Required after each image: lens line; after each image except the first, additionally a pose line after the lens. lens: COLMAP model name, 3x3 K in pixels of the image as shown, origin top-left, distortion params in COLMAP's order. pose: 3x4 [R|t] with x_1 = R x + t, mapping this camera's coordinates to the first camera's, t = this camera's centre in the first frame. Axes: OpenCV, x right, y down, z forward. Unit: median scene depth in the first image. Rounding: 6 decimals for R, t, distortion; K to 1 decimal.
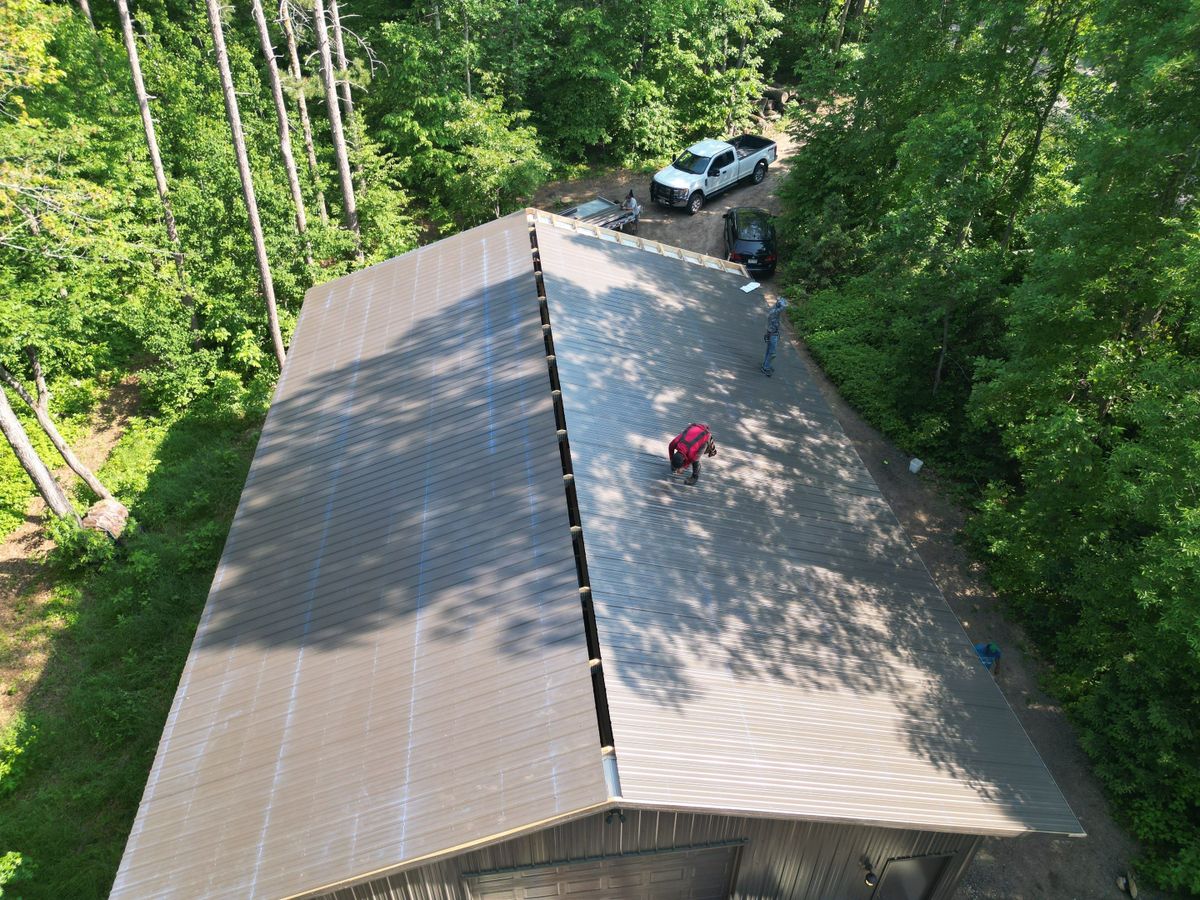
lens RADIAL K [[863.0, 0, 600.0], [0, 863.0, 450.0], [0, 0, 1]] dist [0.087428, -0.081498]
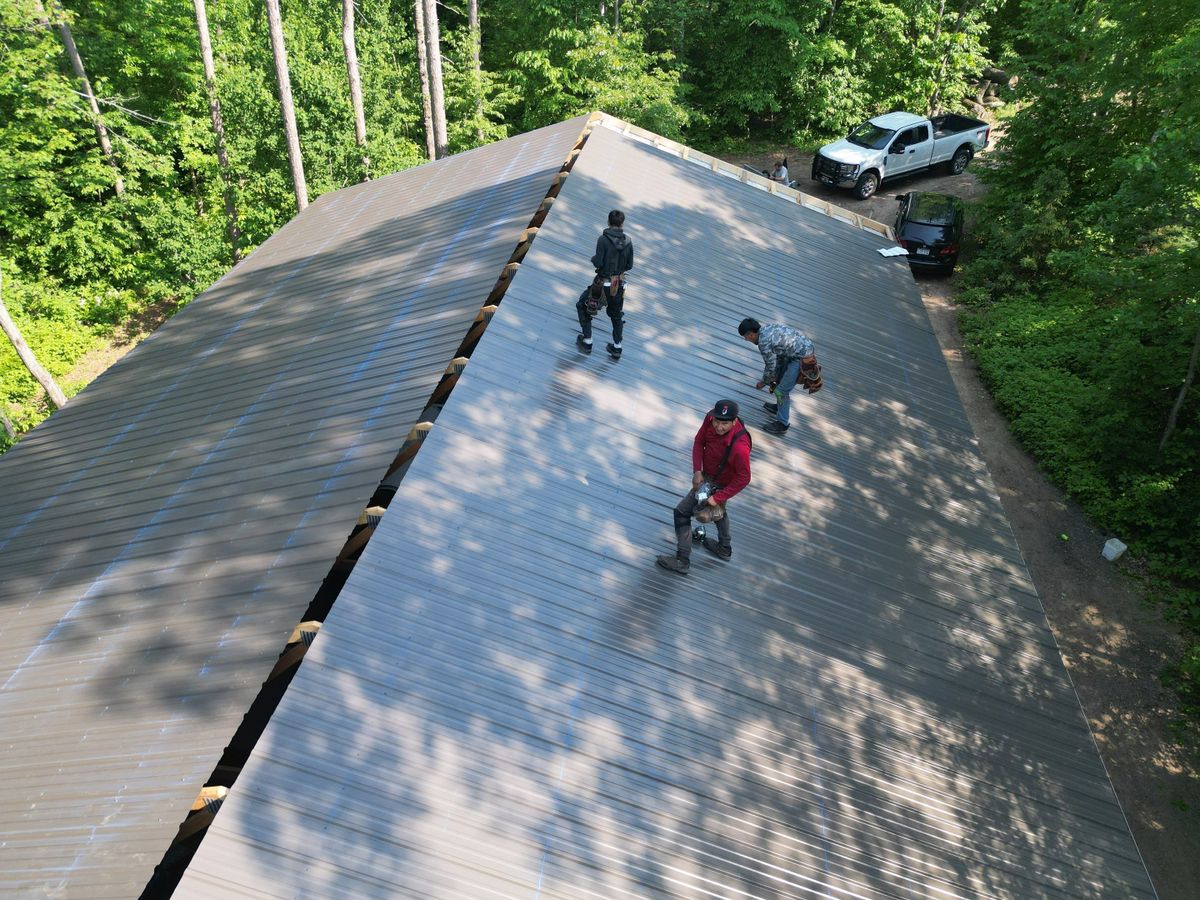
lens RADIAL K [[863.0, 0, 600.0], [0, 863.0, 450.0], [0, 0, 1]] dist [0.087428, -0.081498]
pose [[0.964705, 0.159526, -0.209512, 0.102973], [-0.169786, 0.984967, -0.031815, 0.027550], [0.201287, 0.066265, 0.977288, 0.238142]]
